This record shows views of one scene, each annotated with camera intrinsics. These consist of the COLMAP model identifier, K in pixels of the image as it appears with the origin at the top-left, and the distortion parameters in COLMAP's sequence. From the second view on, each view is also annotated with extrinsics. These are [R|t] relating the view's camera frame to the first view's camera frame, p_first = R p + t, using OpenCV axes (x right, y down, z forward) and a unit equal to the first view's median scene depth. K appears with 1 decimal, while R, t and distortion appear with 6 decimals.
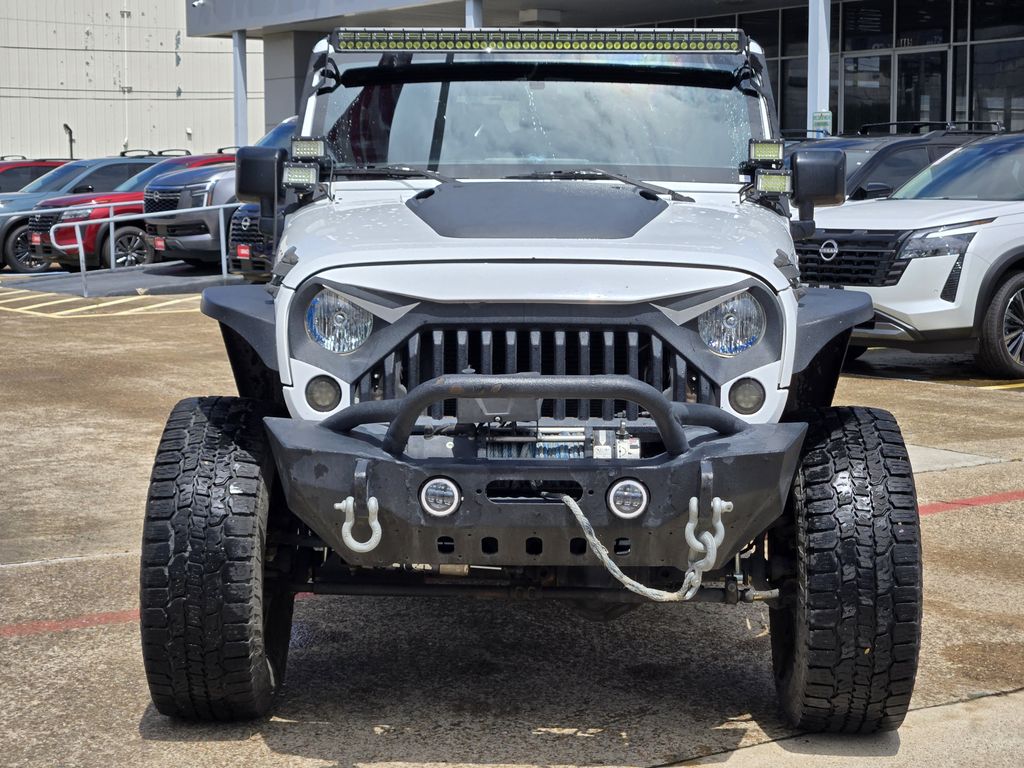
lens RADIAL K [[1881.5, 0, 516.2], [0, 1881.5, 344.0], [0, 0, 1]] dist [-0.765326, 9.492956]
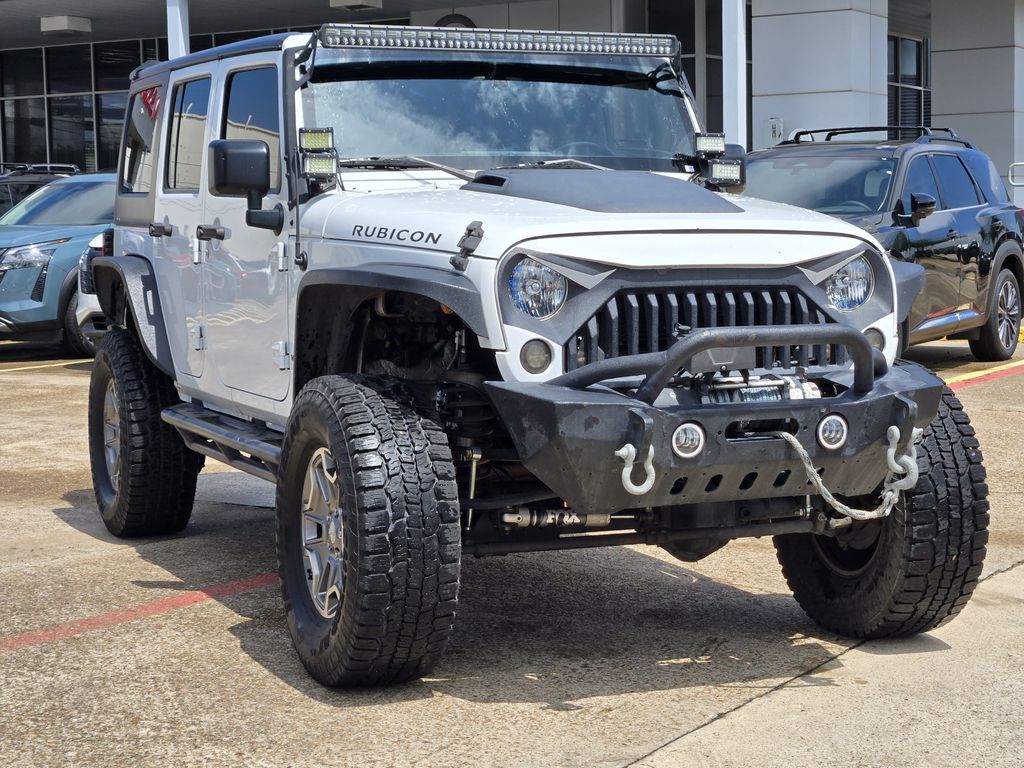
lens RADIAL K [[1870.0, 0, 528.4], [0, 1870.0, 368.7], [0, 0, 1]] dist [-0.537051, 5.626484]
pose [[0.921456, -0.043514, 0.386037, -0.519874], [0.046431, 0.998920, 0.001771, 0.031443], [-0.385697, 0.016292, 0.922482, 0.019388]]
